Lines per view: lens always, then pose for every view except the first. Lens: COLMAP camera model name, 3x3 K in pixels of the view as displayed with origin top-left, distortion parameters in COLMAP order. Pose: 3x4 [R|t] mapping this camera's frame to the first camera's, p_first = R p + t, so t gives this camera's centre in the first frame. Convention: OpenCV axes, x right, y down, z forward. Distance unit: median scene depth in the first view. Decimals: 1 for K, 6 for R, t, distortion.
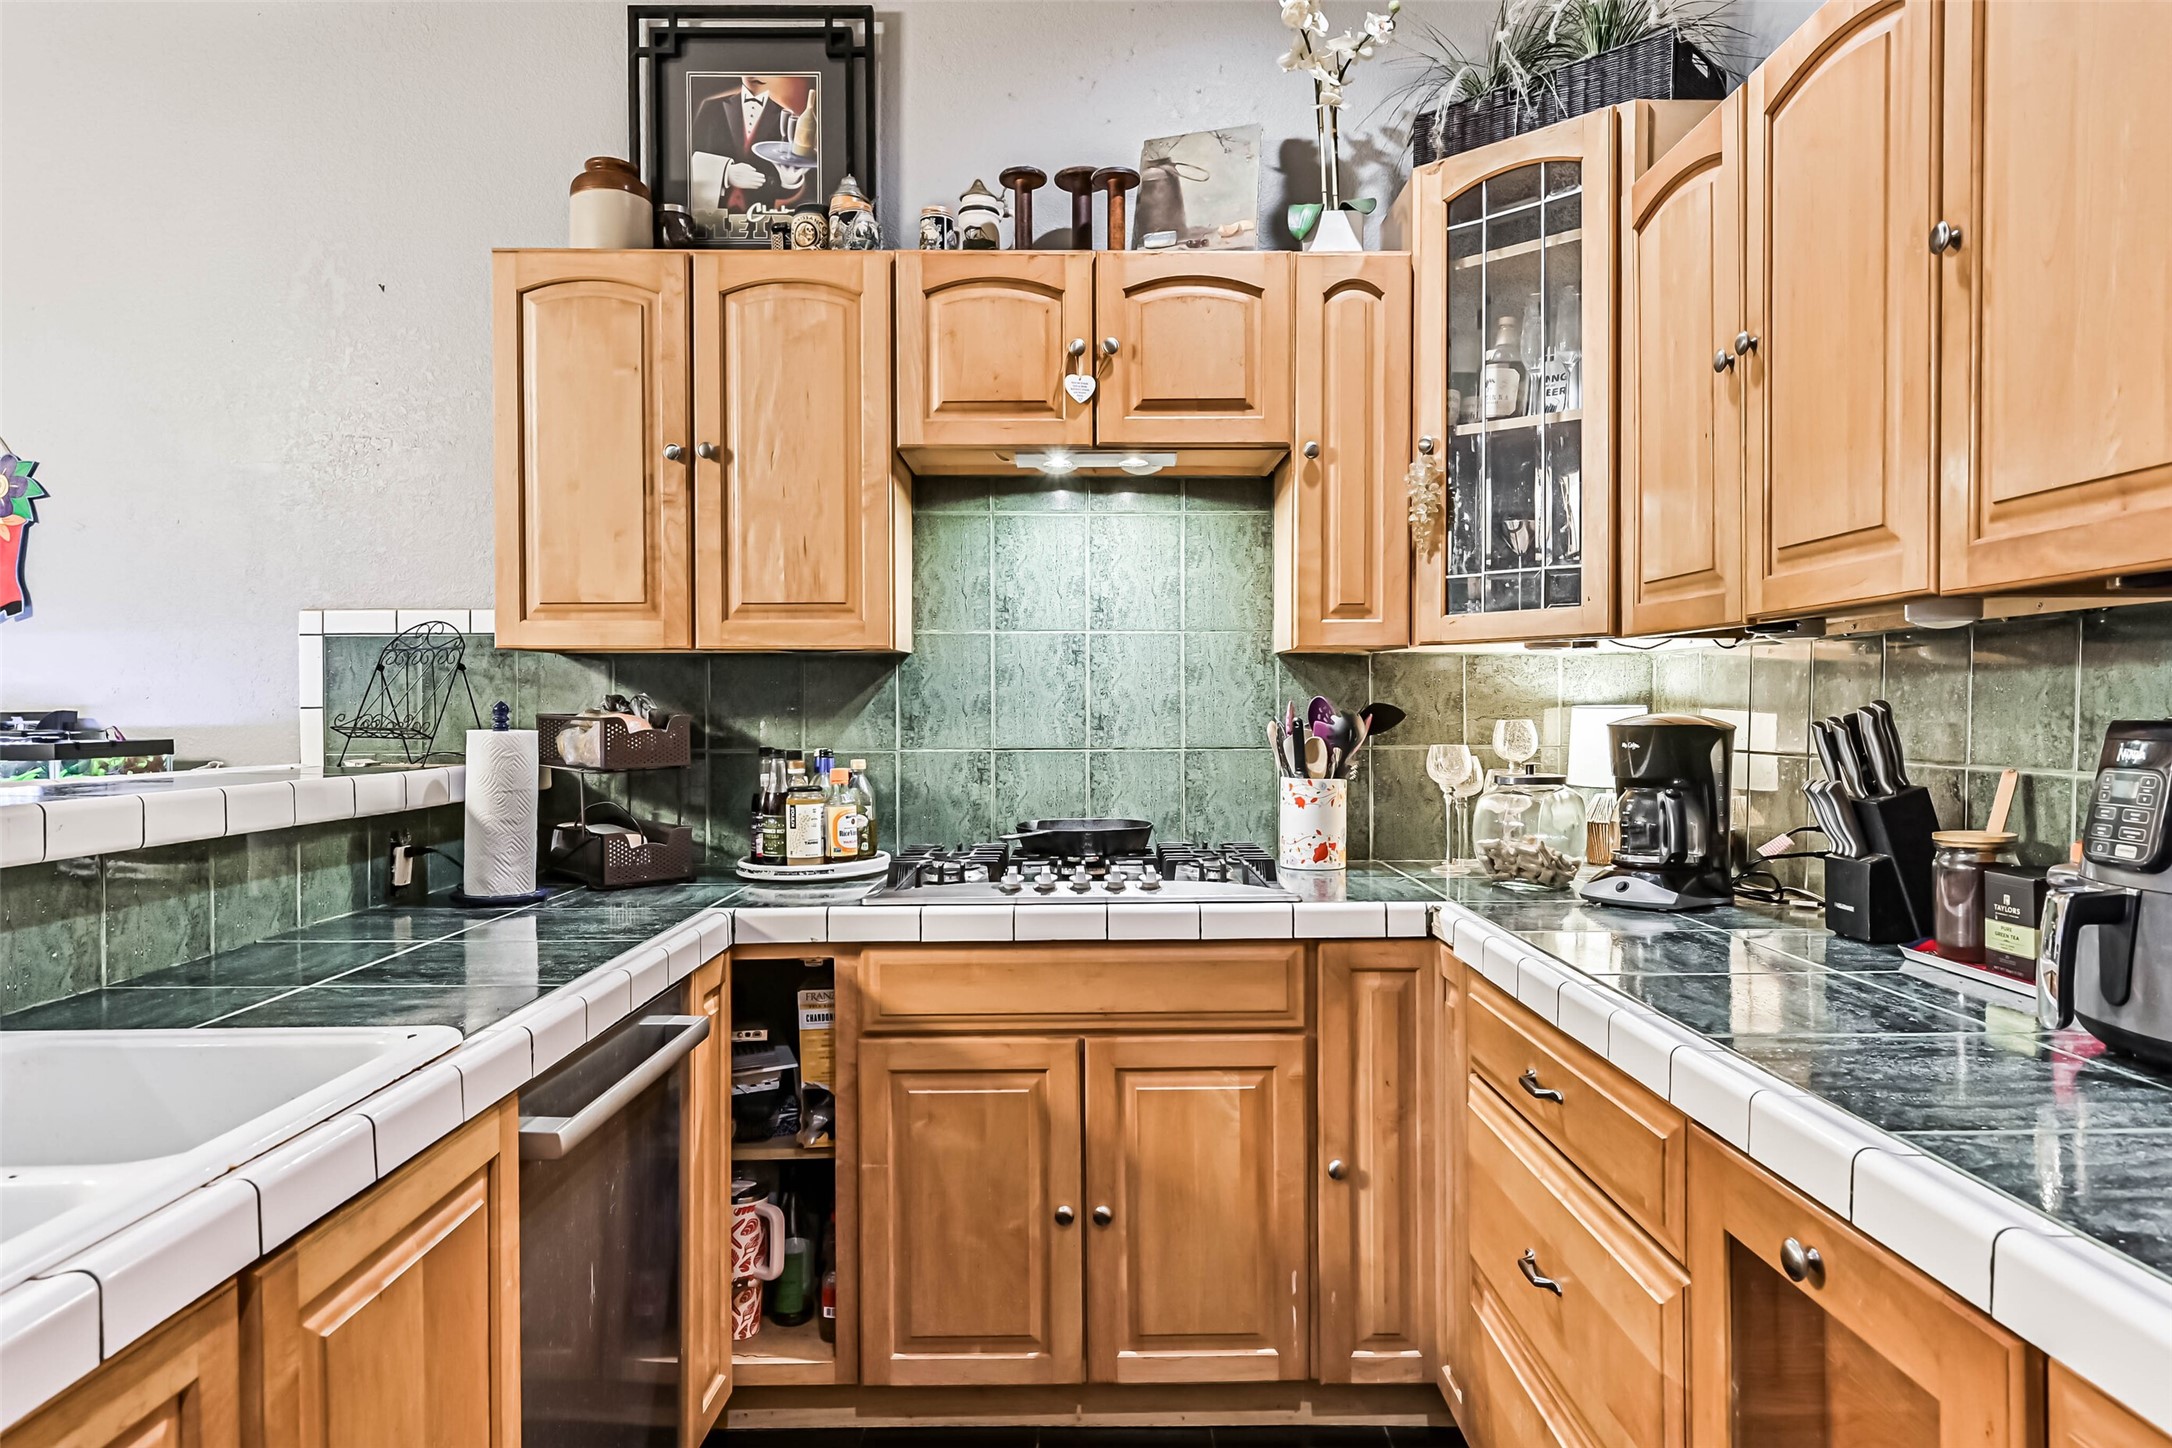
lens RADIAL K [[1345.7, 0, 1093.1], [0, 1345.7, 716.3], [0, 0, 1]] dist [0.012071, -0.008801]
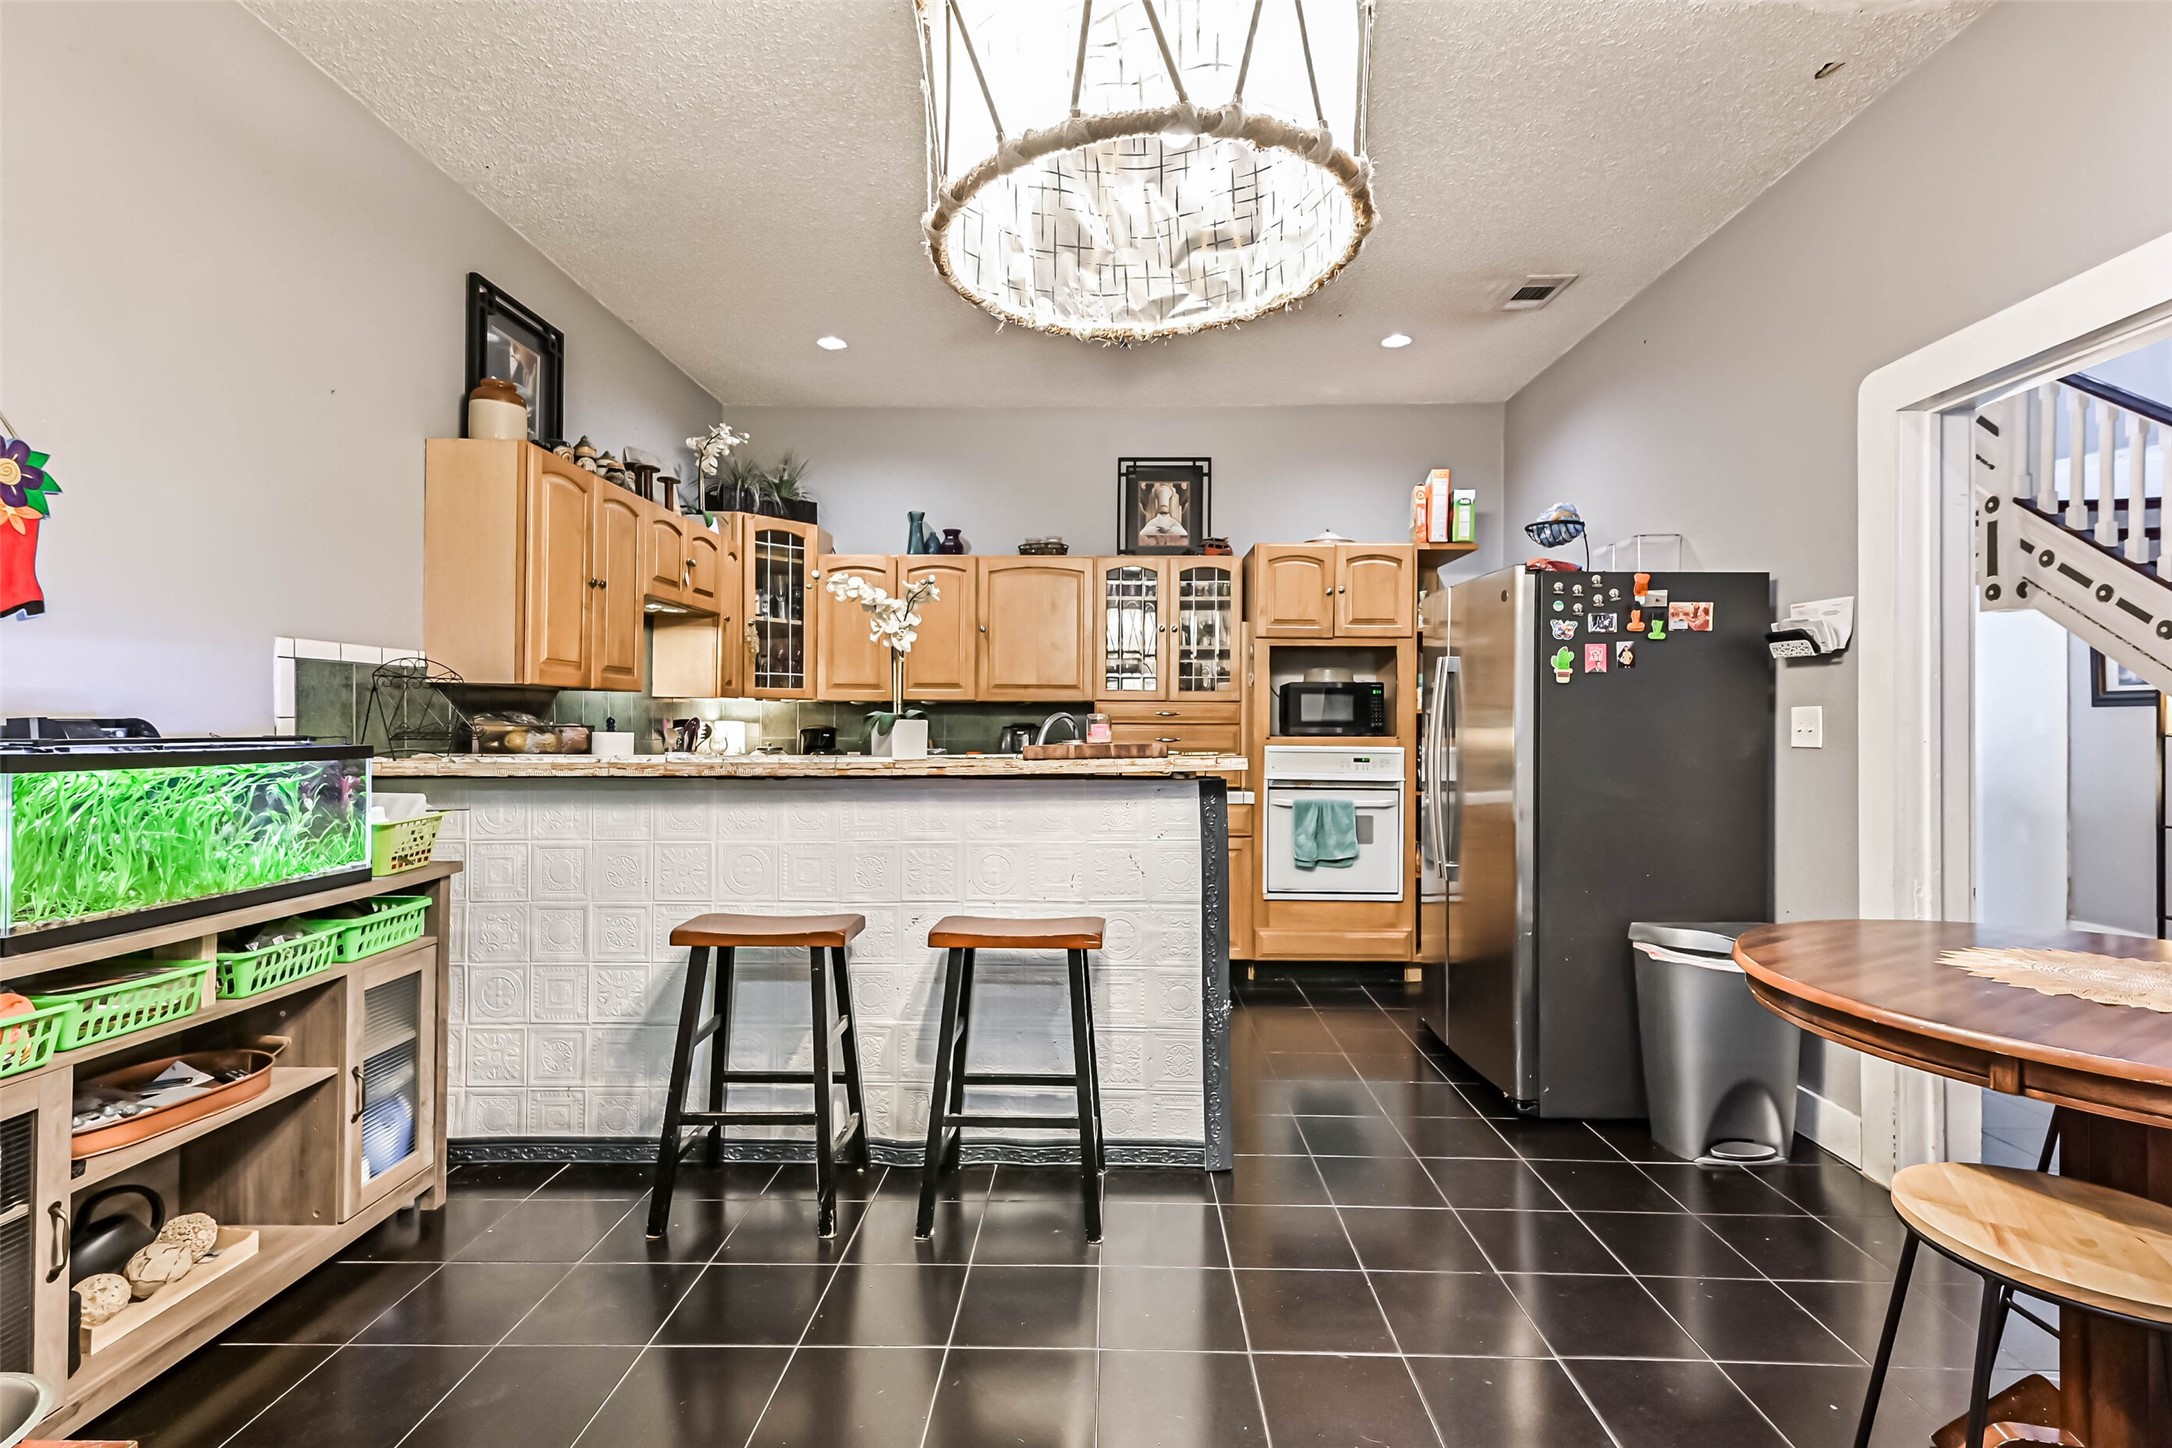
lens RADIAL K [[981.5, 0, 1101.2], [0, 981.5, 730.9], [0, 0, 1]] dist [0.020714, -0.001480]
pose [[0.015695, -0.004605, 0.999866, -1.641854], [-0.000054, 0.999989, 0.004607, 0.002027], [-0.999877, -0.000126, 0.015694, 0.281669]]
